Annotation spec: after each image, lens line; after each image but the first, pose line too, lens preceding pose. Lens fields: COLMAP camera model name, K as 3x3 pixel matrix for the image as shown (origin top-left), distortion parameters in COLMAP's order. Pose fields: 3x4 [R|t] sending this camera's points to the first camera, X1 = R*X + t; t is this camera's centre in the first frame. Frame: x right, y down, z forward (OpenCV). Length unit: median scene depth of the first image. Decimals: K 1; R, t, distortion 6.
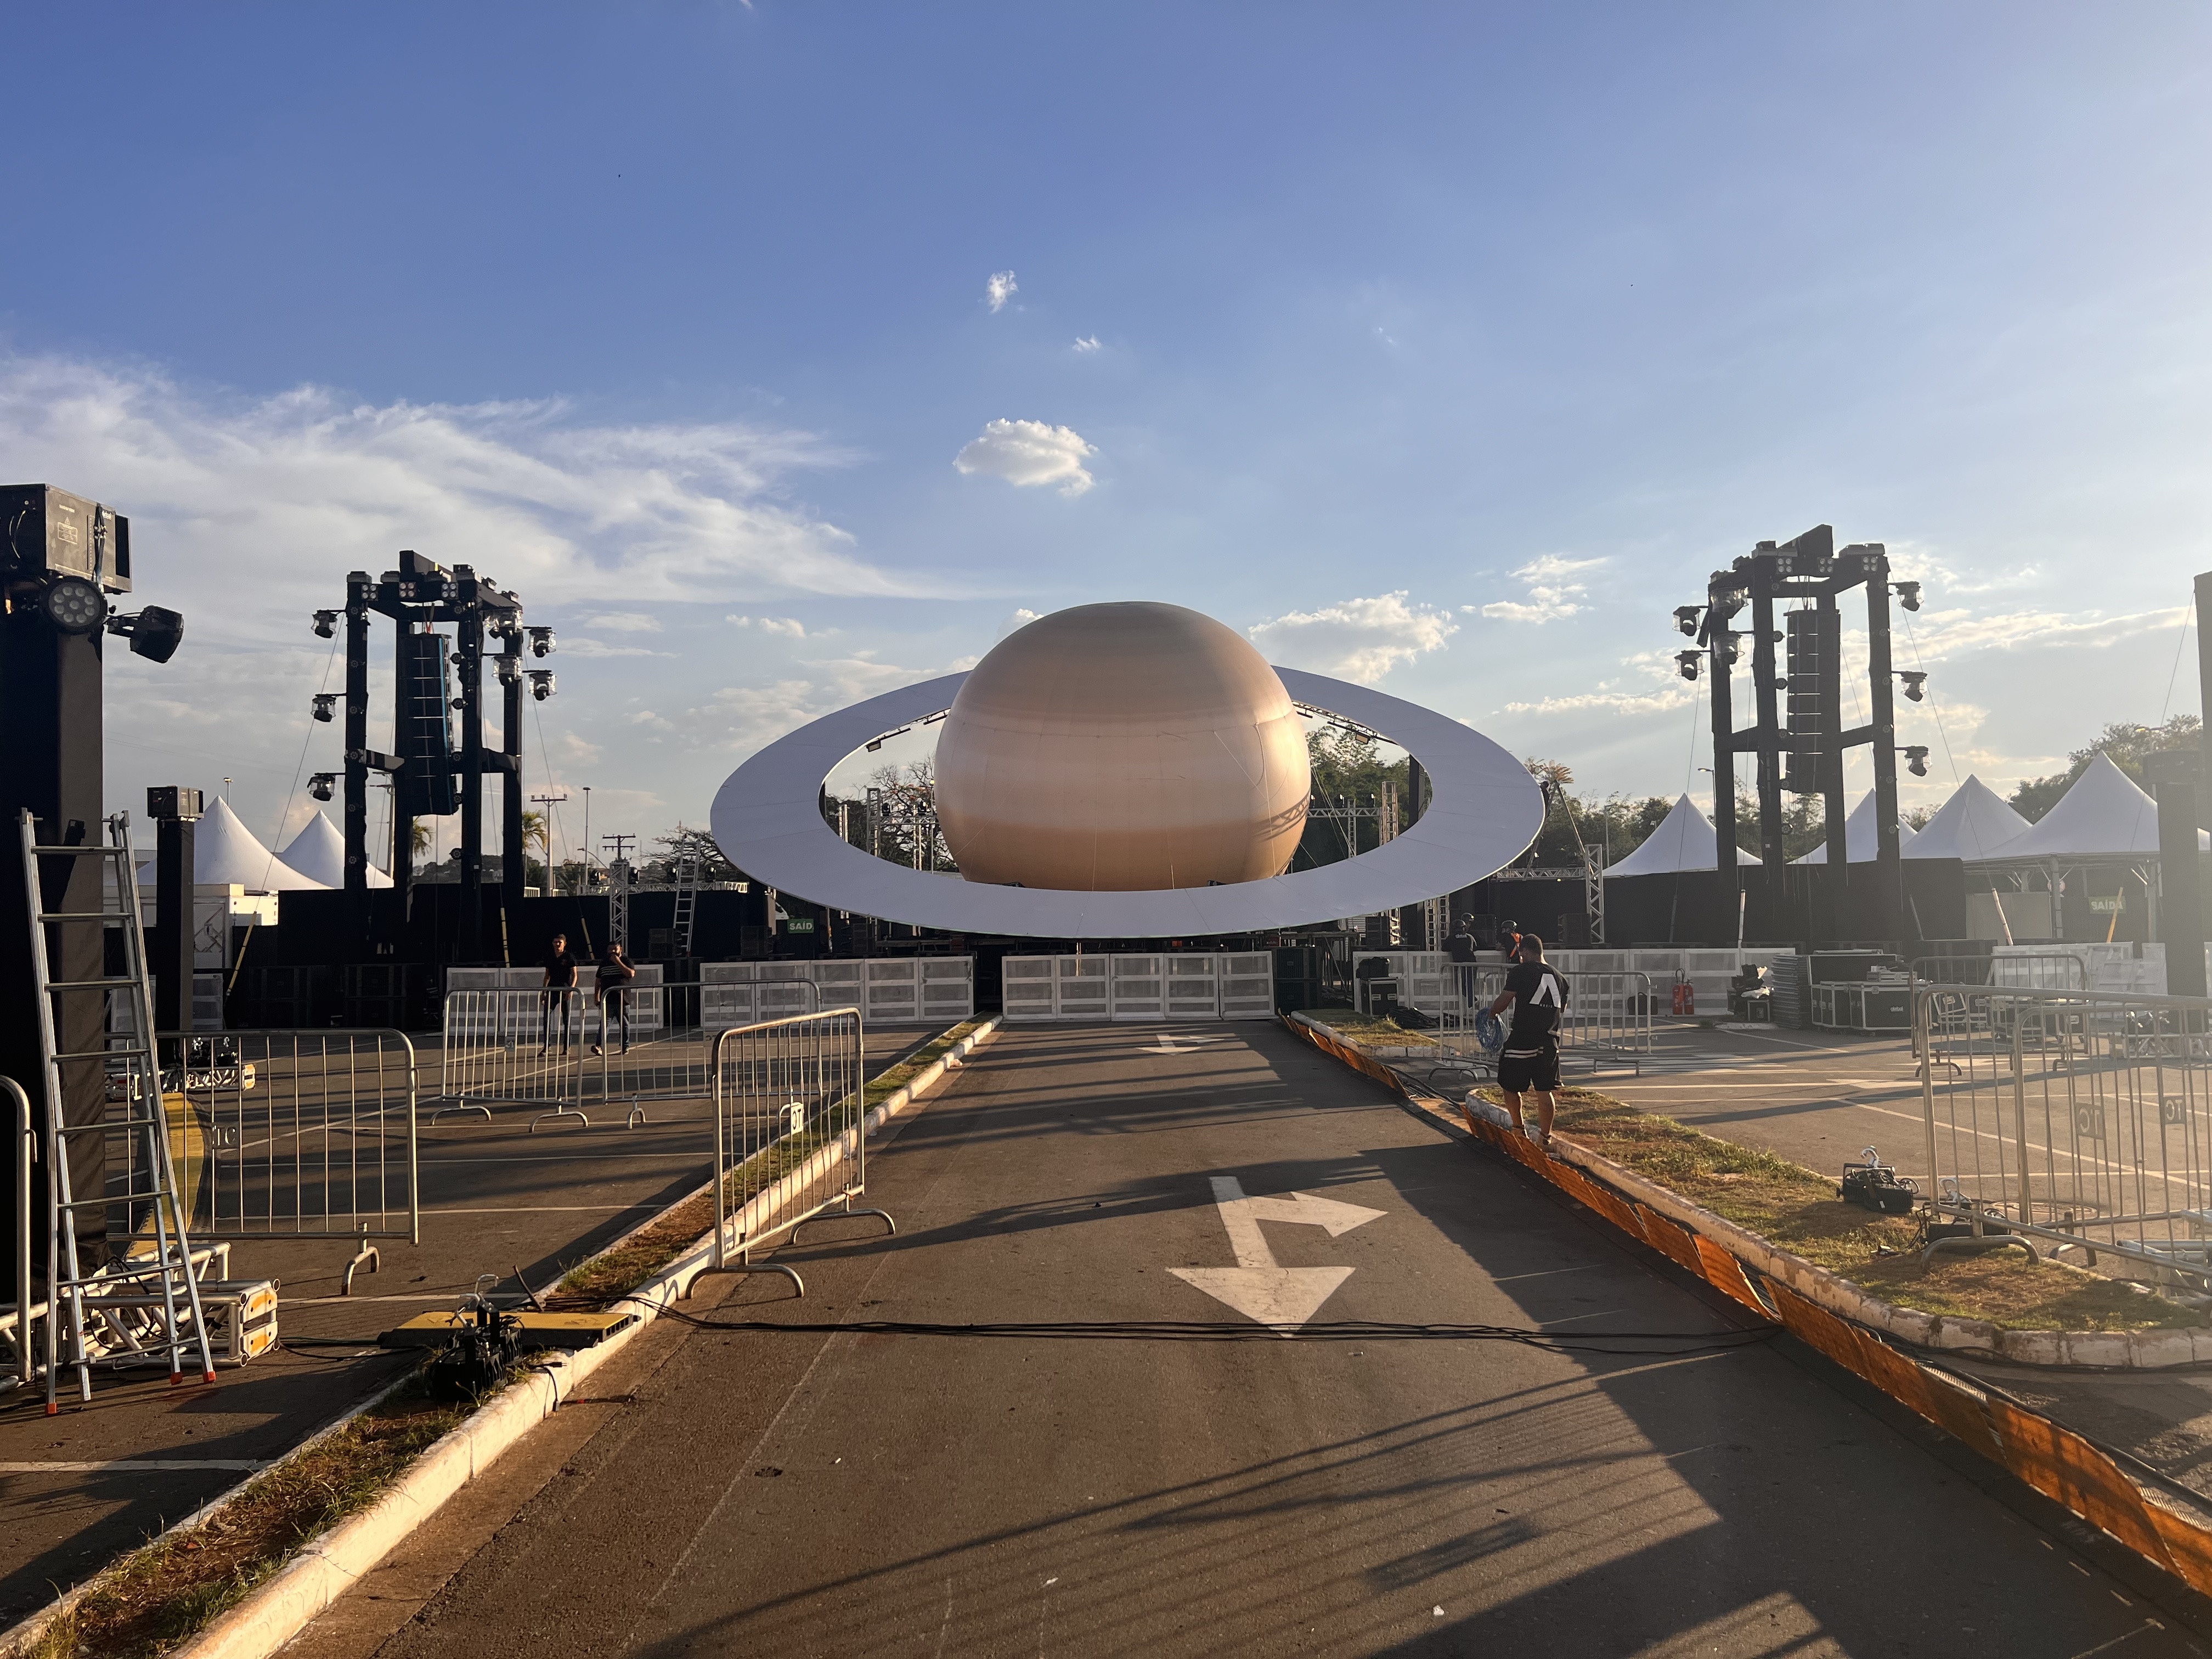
lens RADIAL K [[1686.2, 0, 1105.1], [0, 1686.2, 829.6], [0, 0, 1]] dist [0.003676, -0.001180]
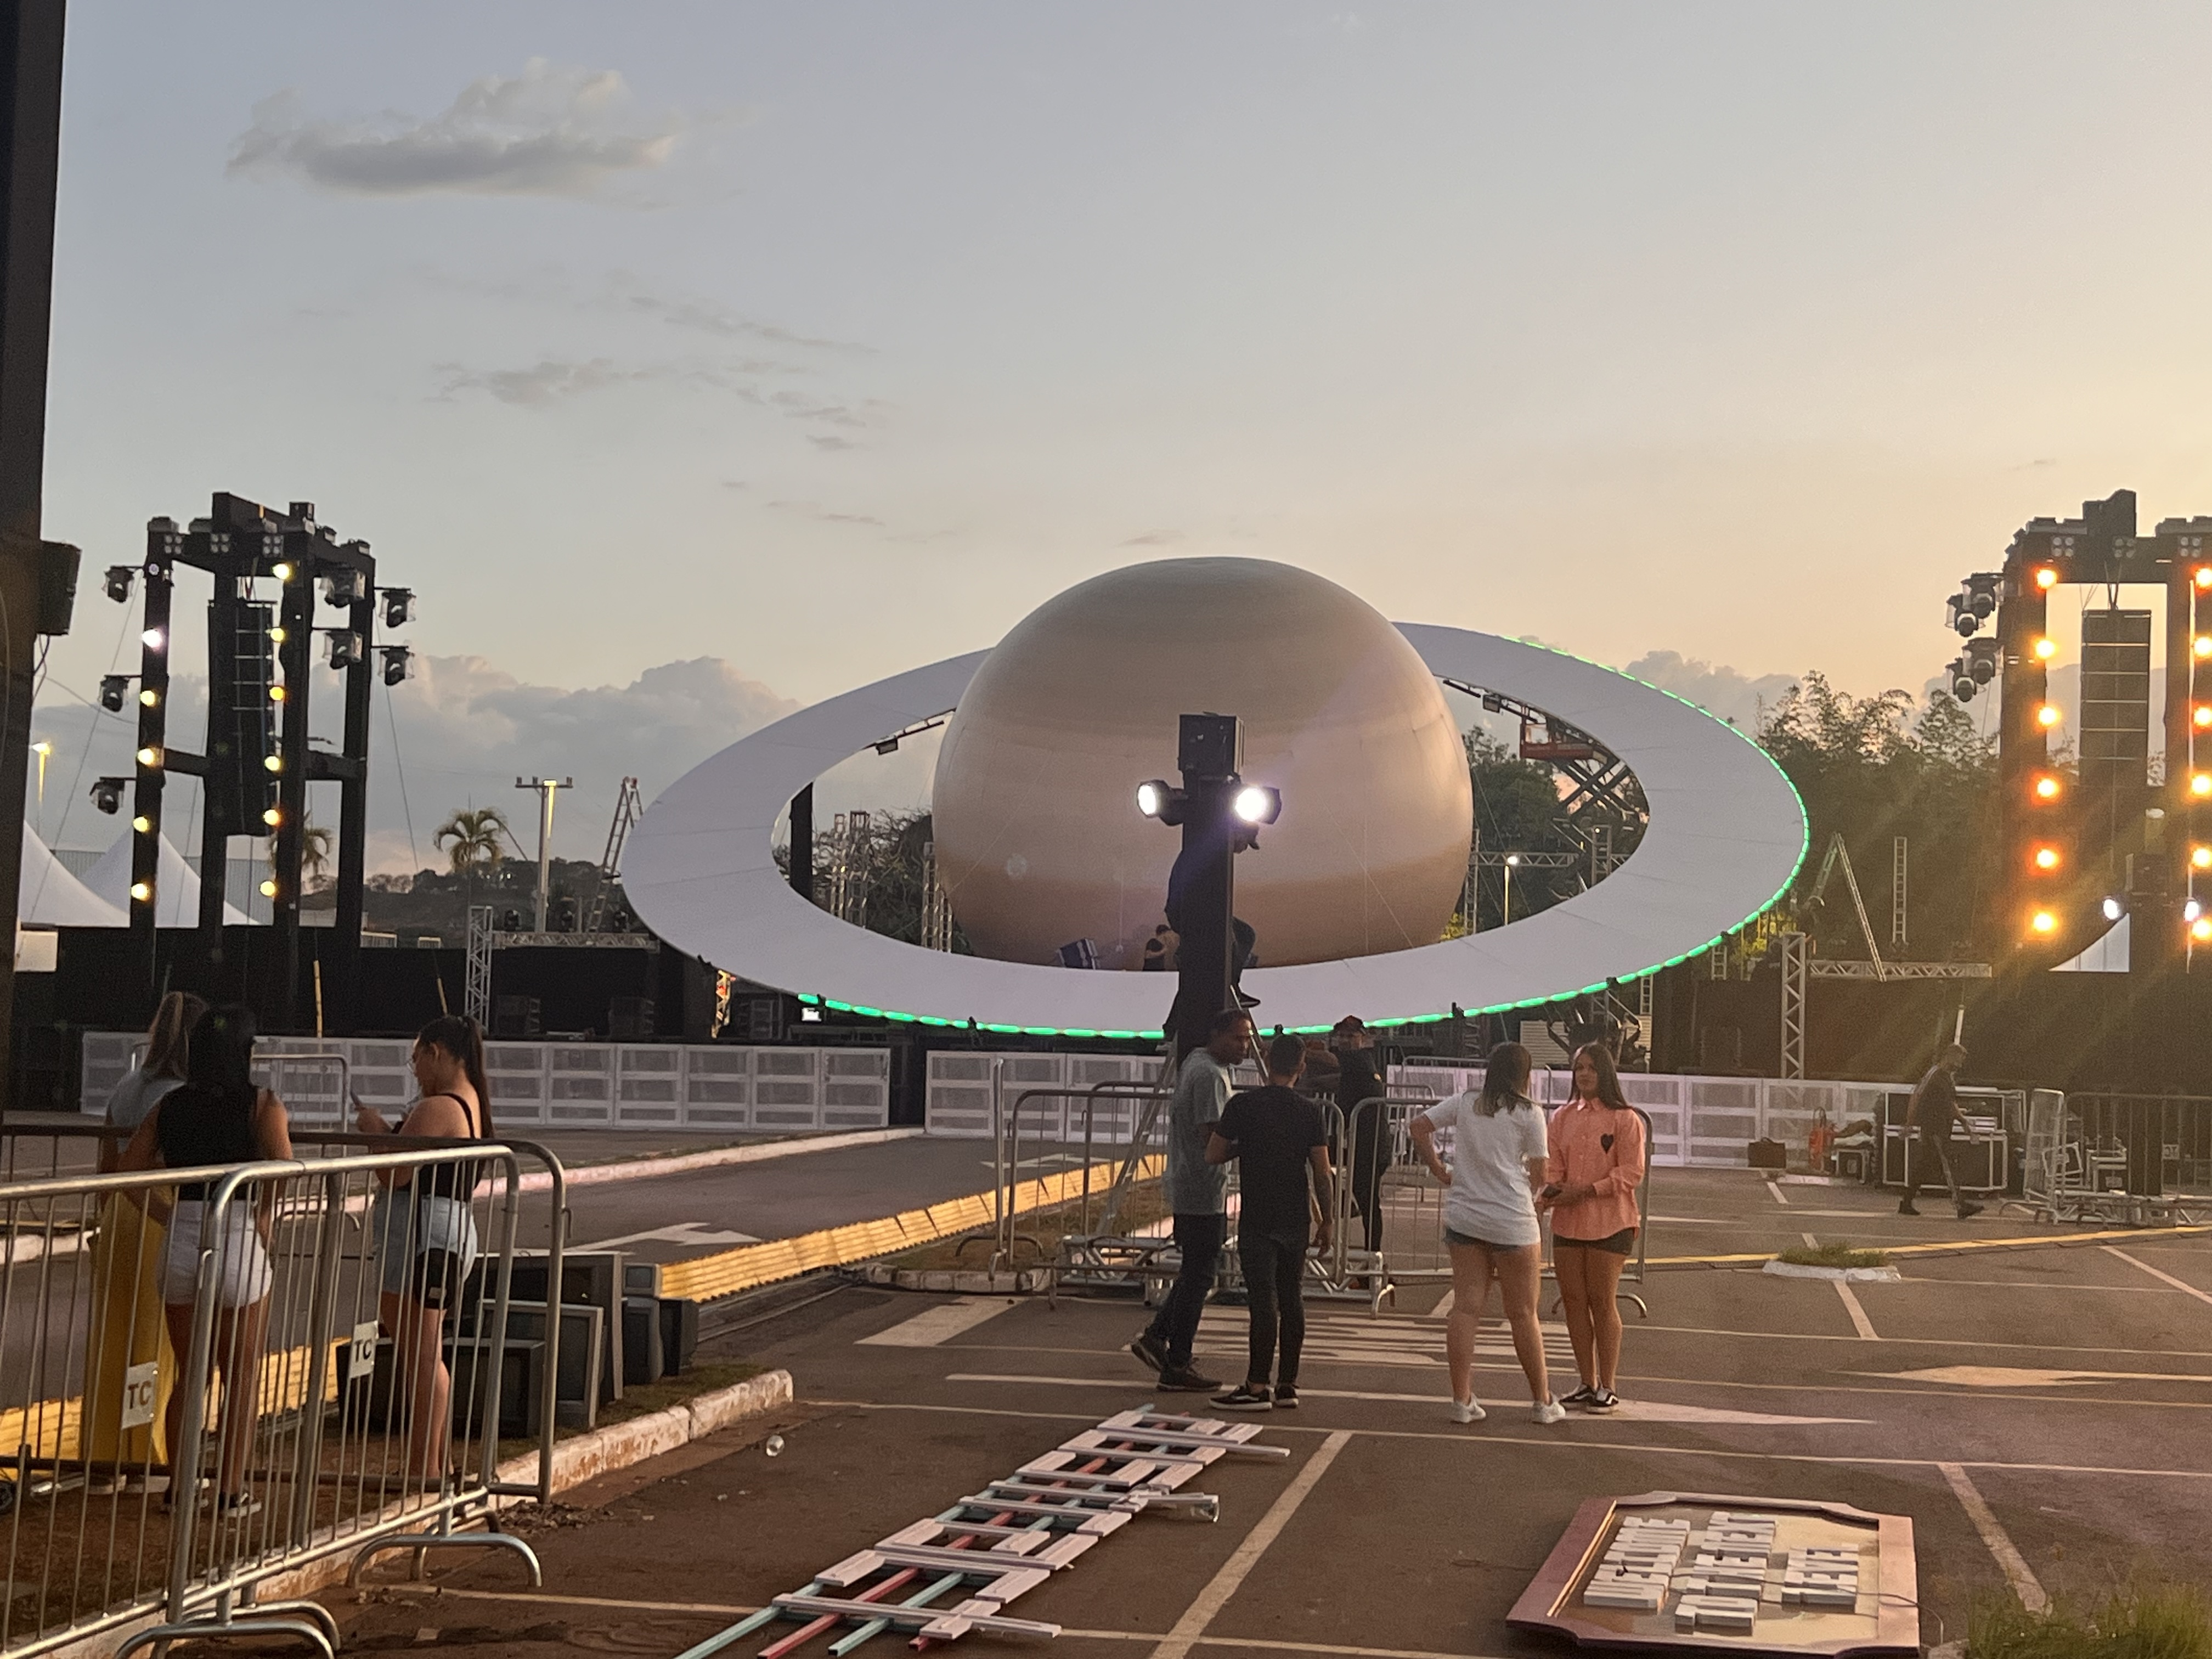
lens RADIAL K [[3117.2, 0, 1106.0], [0, 3117.2, 831.6], [0, 0, 1]] dist [0.048576, 0.000000]
pose [[0.986791, 0.032999, -0.158604, 0.212093], [-0.033740, 0.999429, -0.001981, -0.021215], [0.158448, 0.007306, 0.987340, -0.338436]]
